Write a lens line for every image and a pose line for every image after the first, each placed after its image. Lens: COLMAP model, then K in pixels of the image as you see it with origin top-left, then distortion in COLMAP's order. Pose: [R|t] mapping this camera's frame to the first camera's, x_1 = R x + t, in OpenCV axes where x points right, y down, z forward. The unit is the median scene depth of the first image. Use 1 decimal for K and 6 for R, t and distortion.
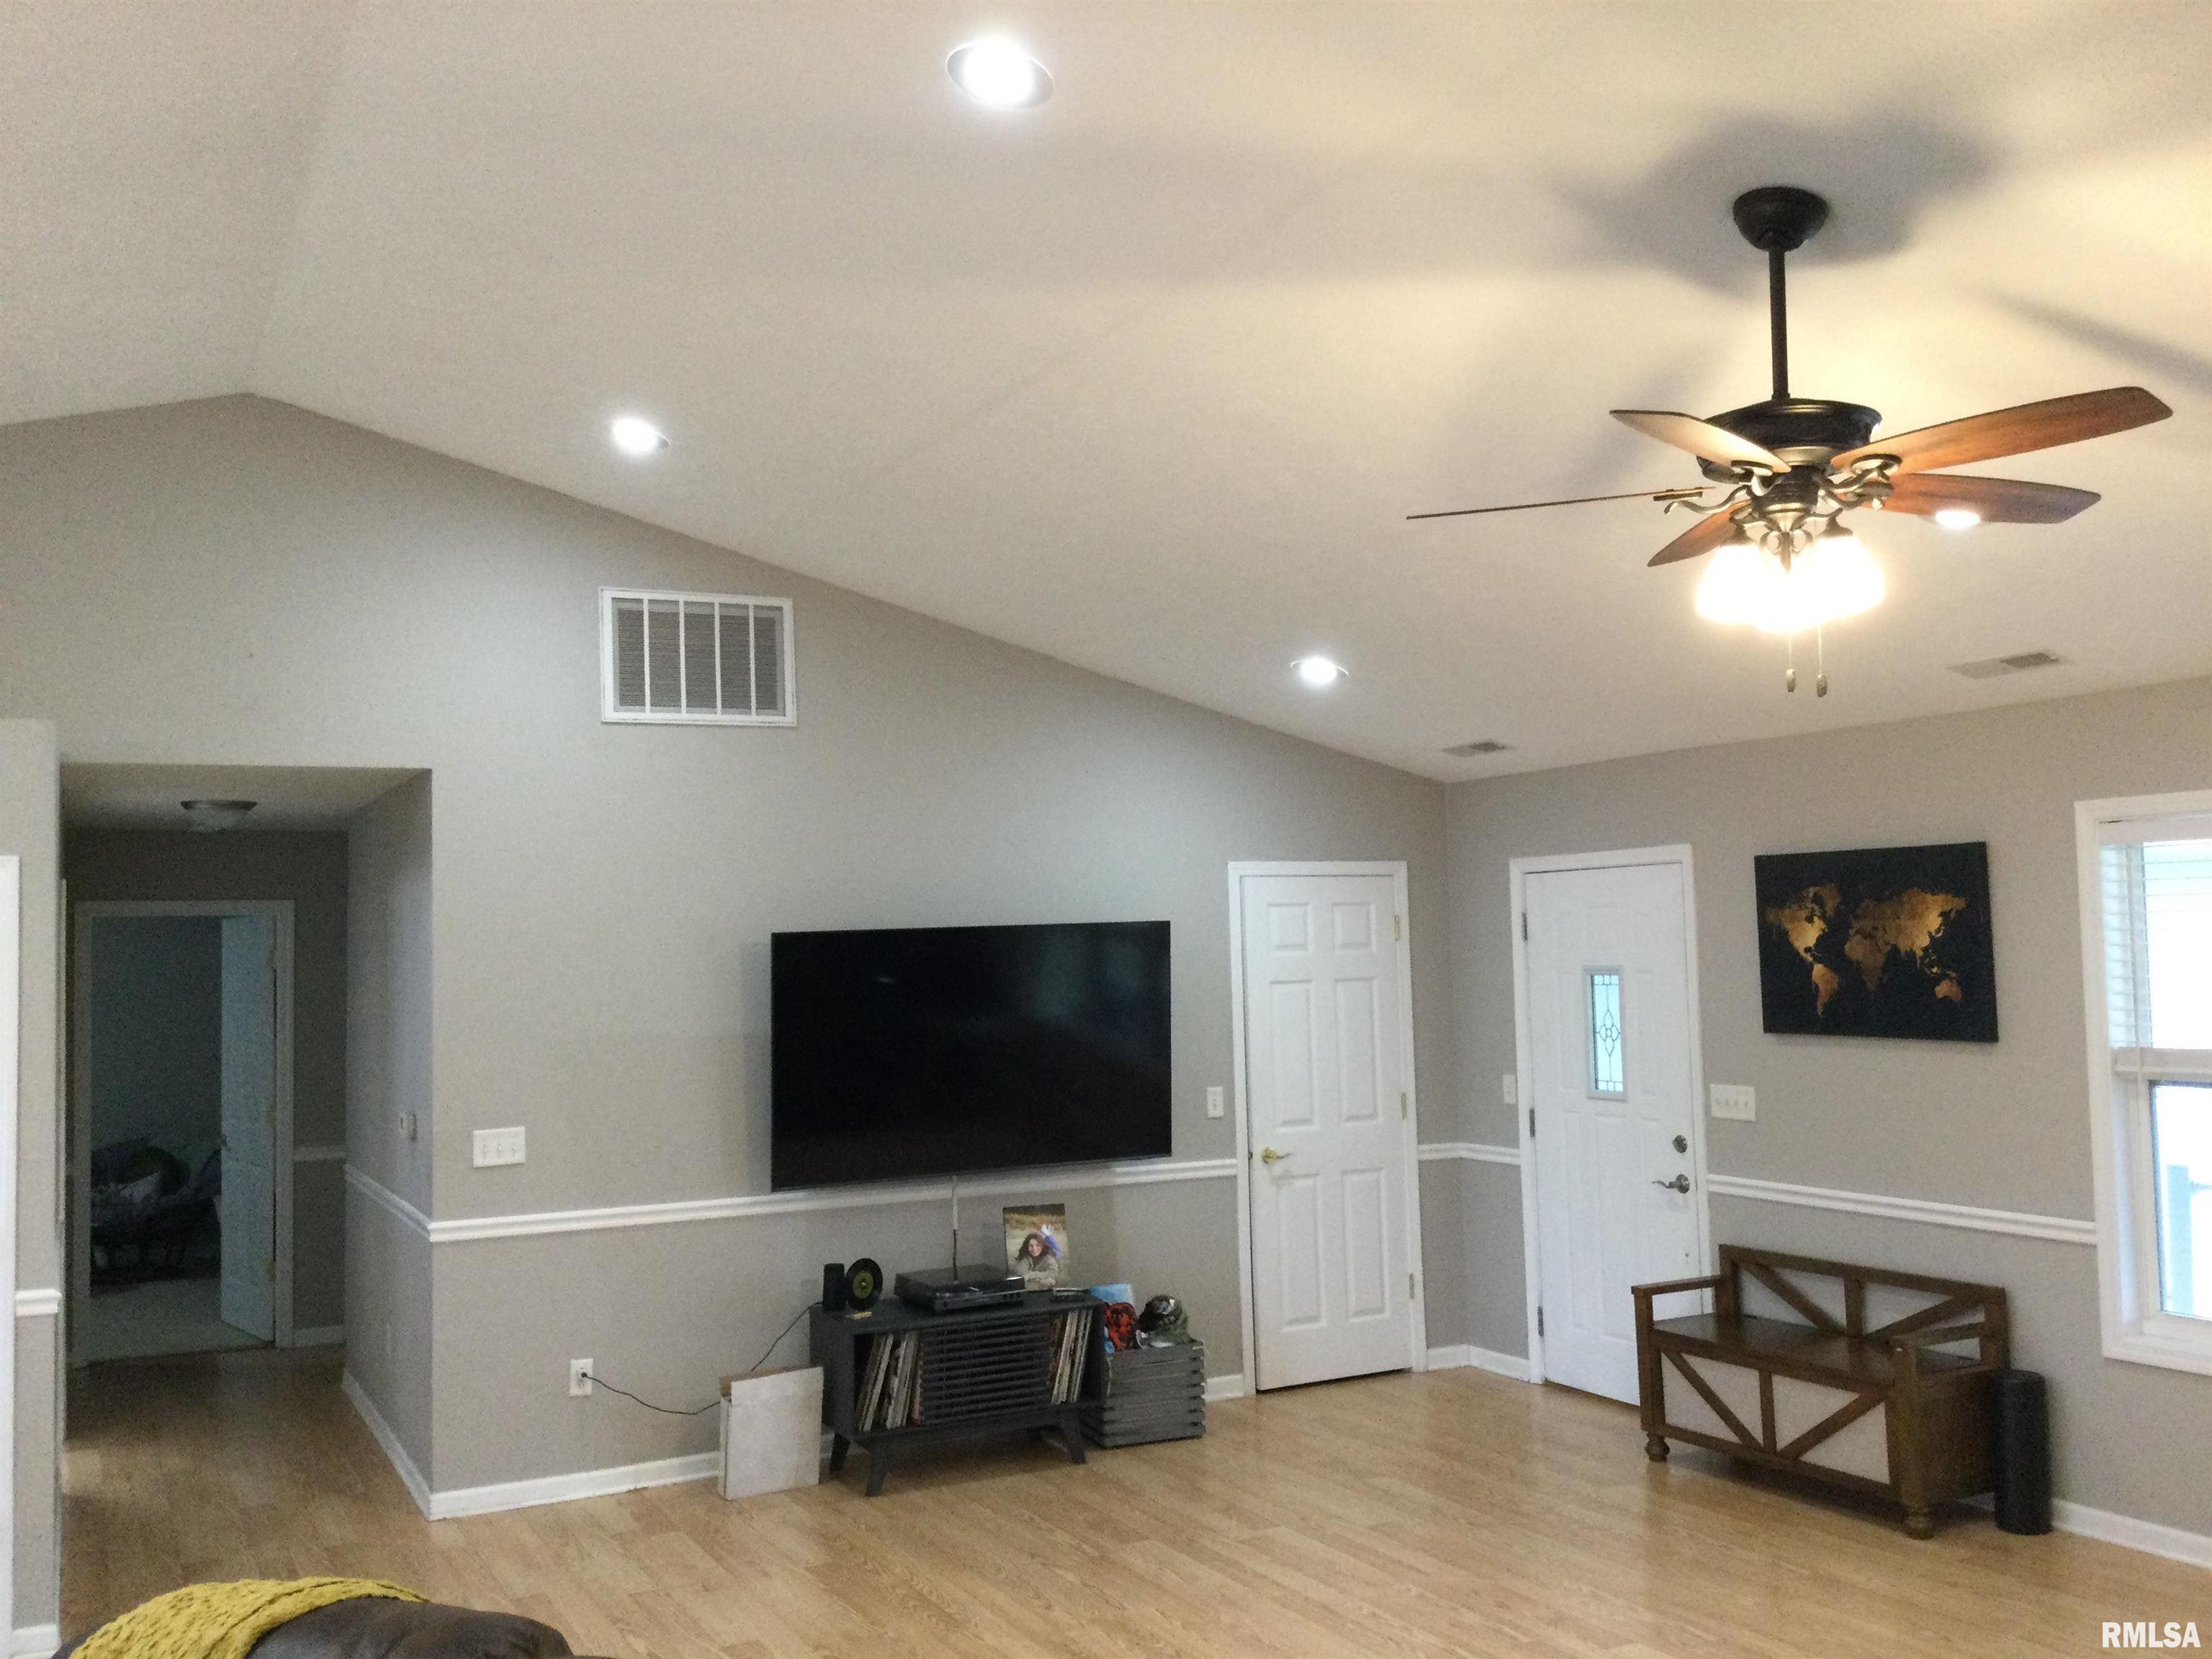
lens RADIAL K [[2018.1, 0, 1099.8], [0, 2018.1, 762.2], [0, 0, 1]] dist [0.003477, -0.005803]
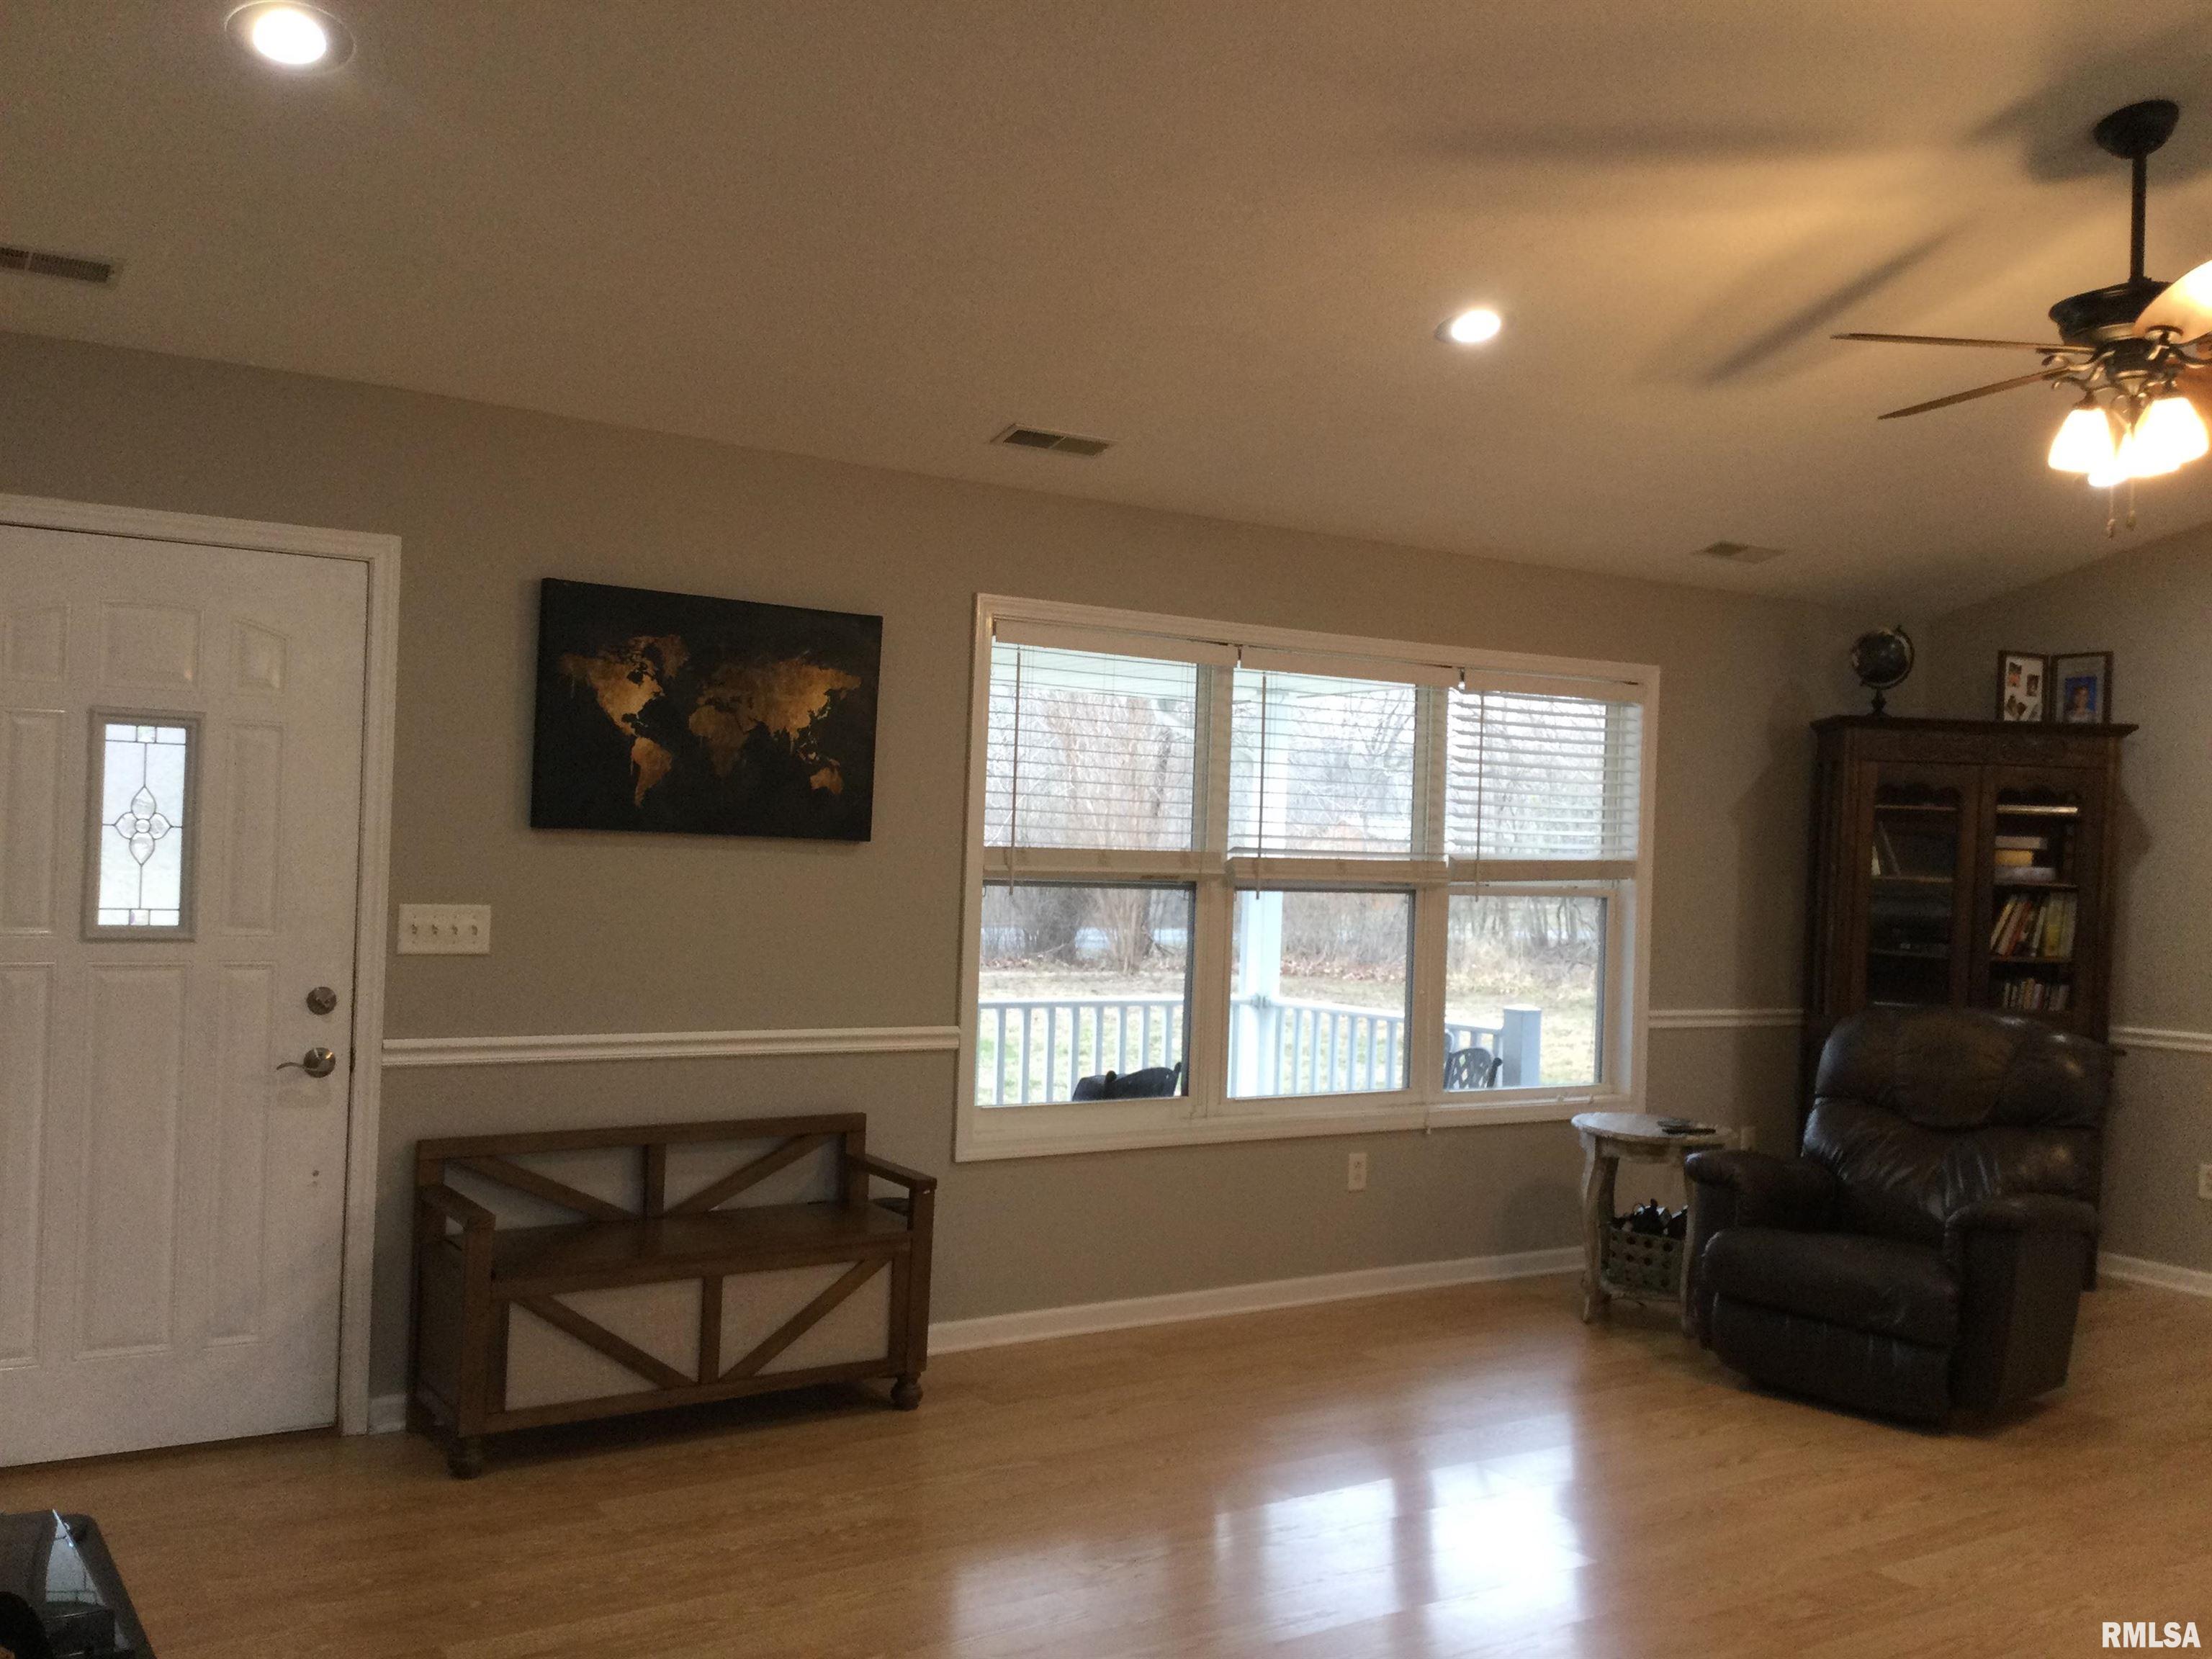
lens RADIAL K [[2006.9, 0, 1103.7], [0, 2006.9, 824.0], [0, 0, 1]] dist [0.135490, -0.287511]
pose [[-0.122824, 0.035729, 0.991785, -0.417074], [-0.120480, 0.991424, -0.050636, 0.151913], [-0.985088, -0.125709, -0.117466, 0.932348]]
